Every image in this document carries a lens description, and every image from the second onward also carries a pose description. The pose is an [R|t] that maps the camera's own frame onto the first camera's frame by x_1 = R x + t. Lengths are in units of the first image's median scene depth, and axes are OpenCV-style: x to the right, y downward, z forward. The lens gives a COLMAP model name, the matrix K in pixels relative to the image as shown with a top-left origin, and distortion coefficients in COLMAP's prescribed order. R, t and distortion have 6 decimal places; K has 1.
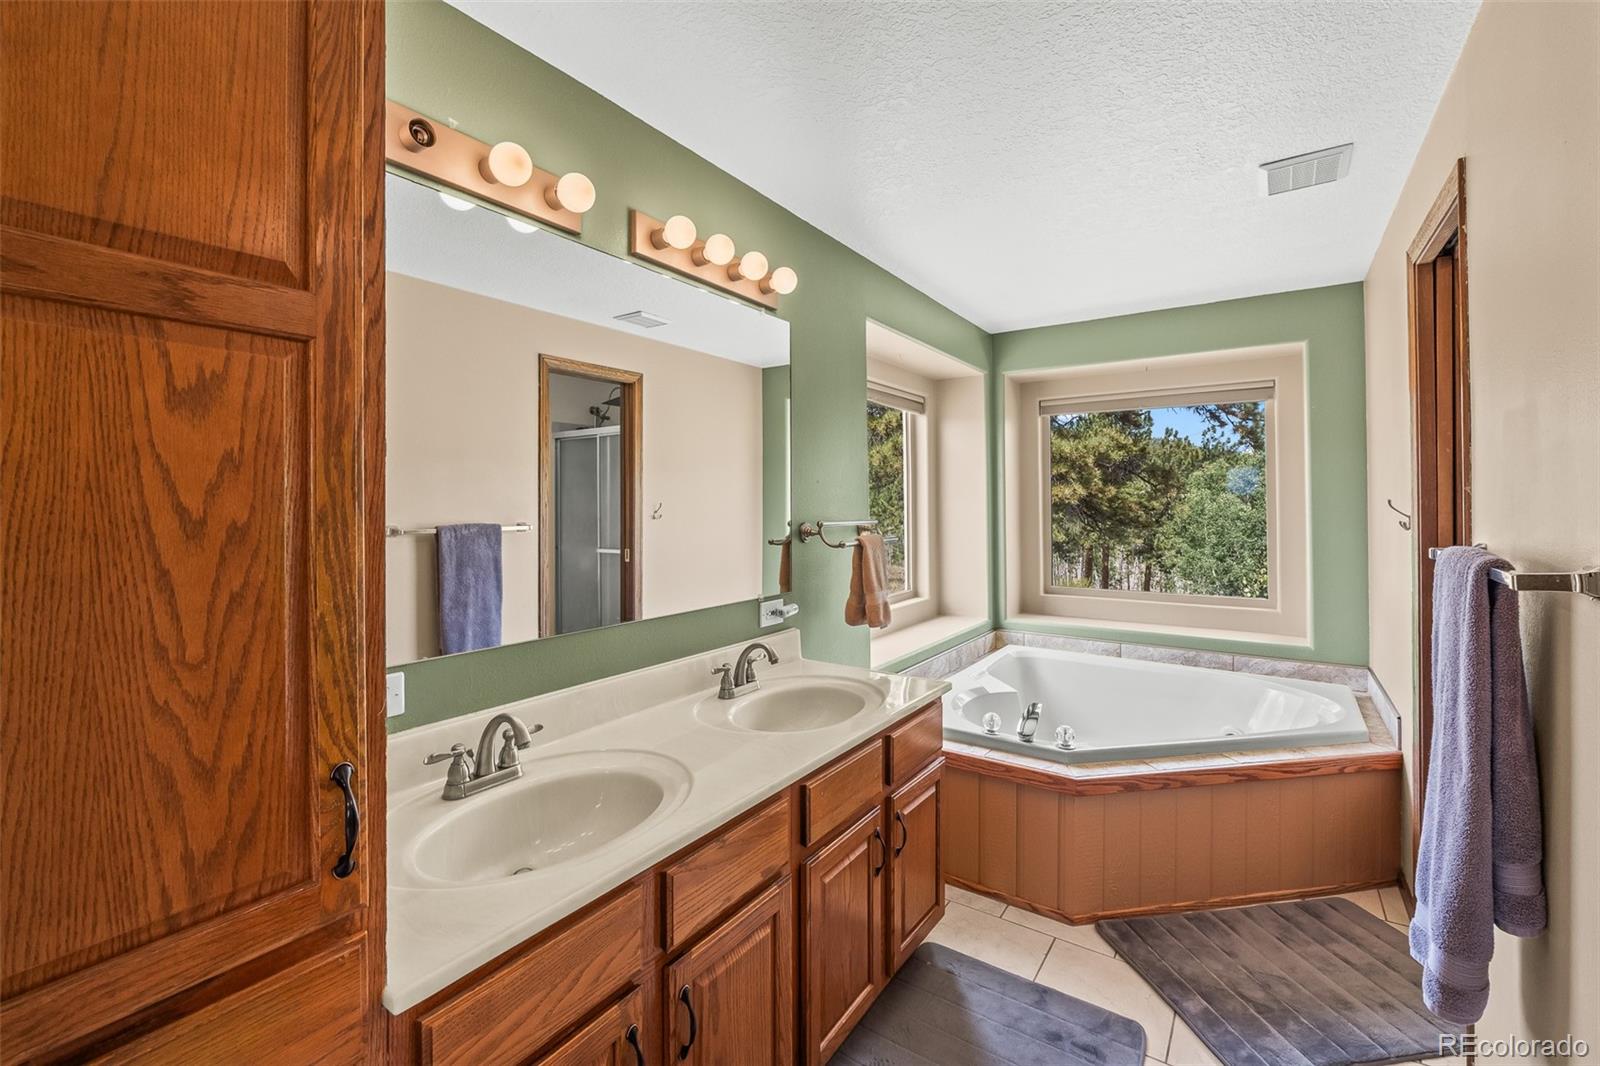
lens RADIAL K [[694.6, 0, 803.6], [0, 694.6, 495.1], [0, 0, 1]] dist [-0.001465, -0.000298]
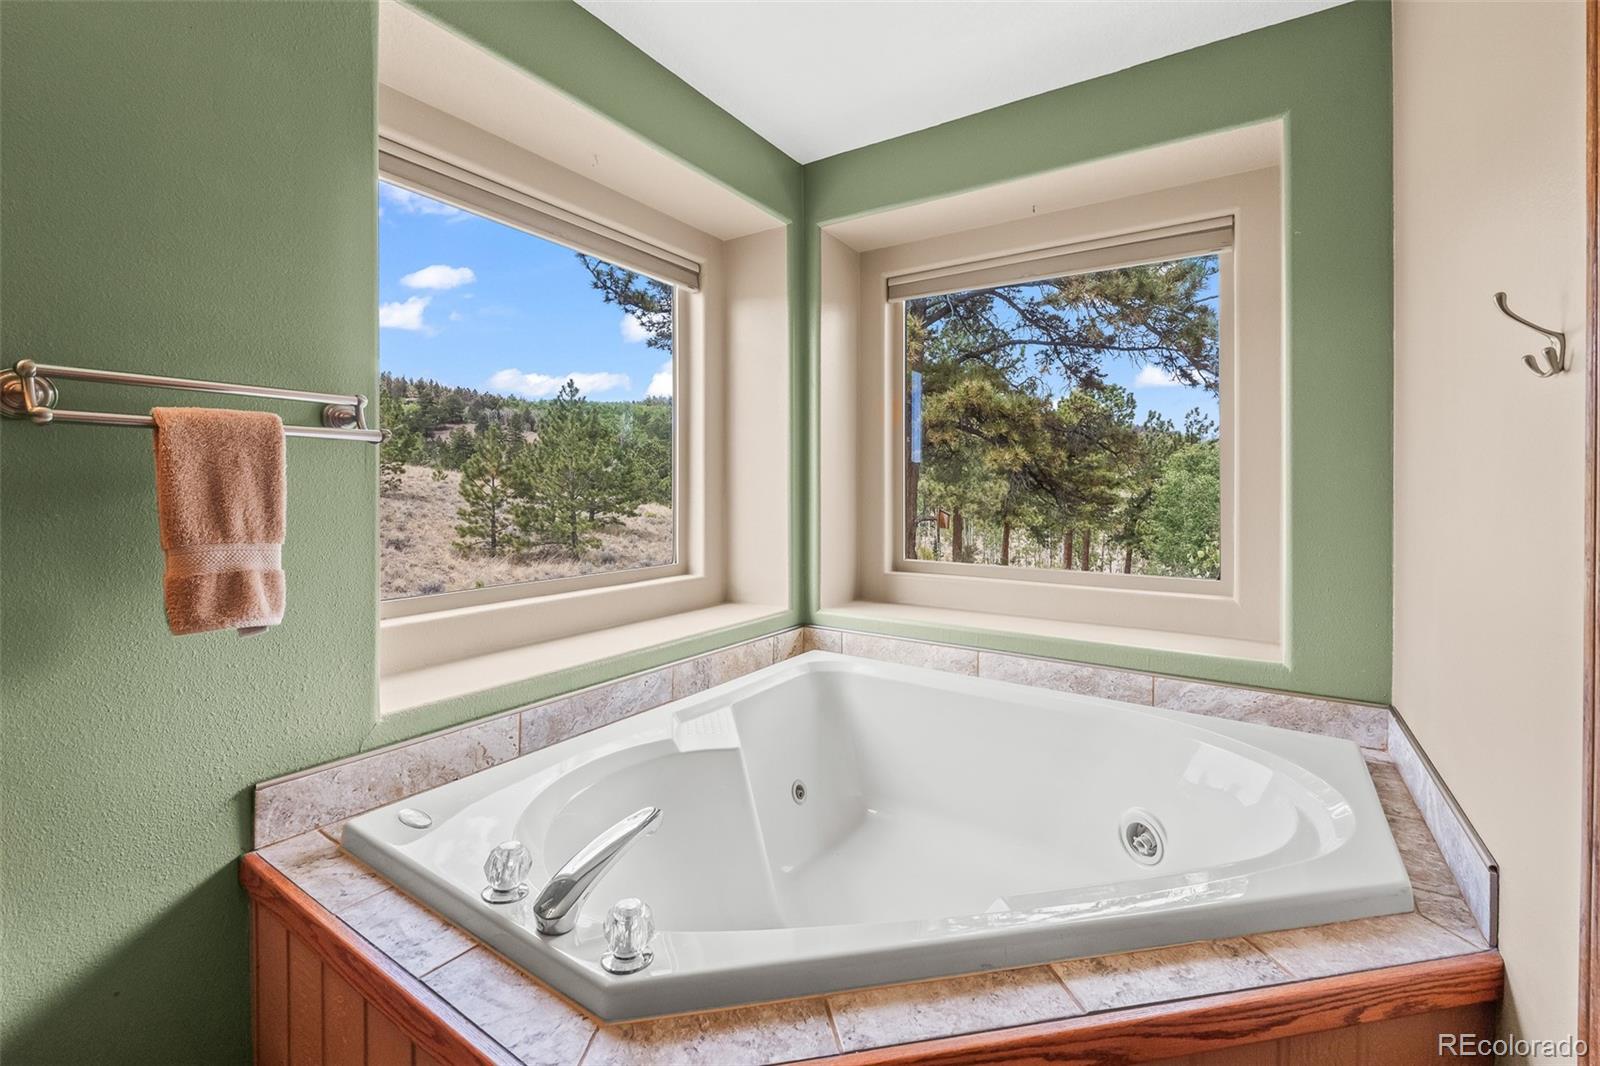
lens RADIAL K [[701.8, 0, 796.8], [0, 701.8, 479.5], [0, 0, 1]] dist [-0.001857, -0.000904]
pose [[0.999856, 0.011164, 0.012780, 0.261832], [-0.011188, 0.999936, 0.001815, 0.057838], [-0.012759, -0.001958, 0.999917, 0.351957]]
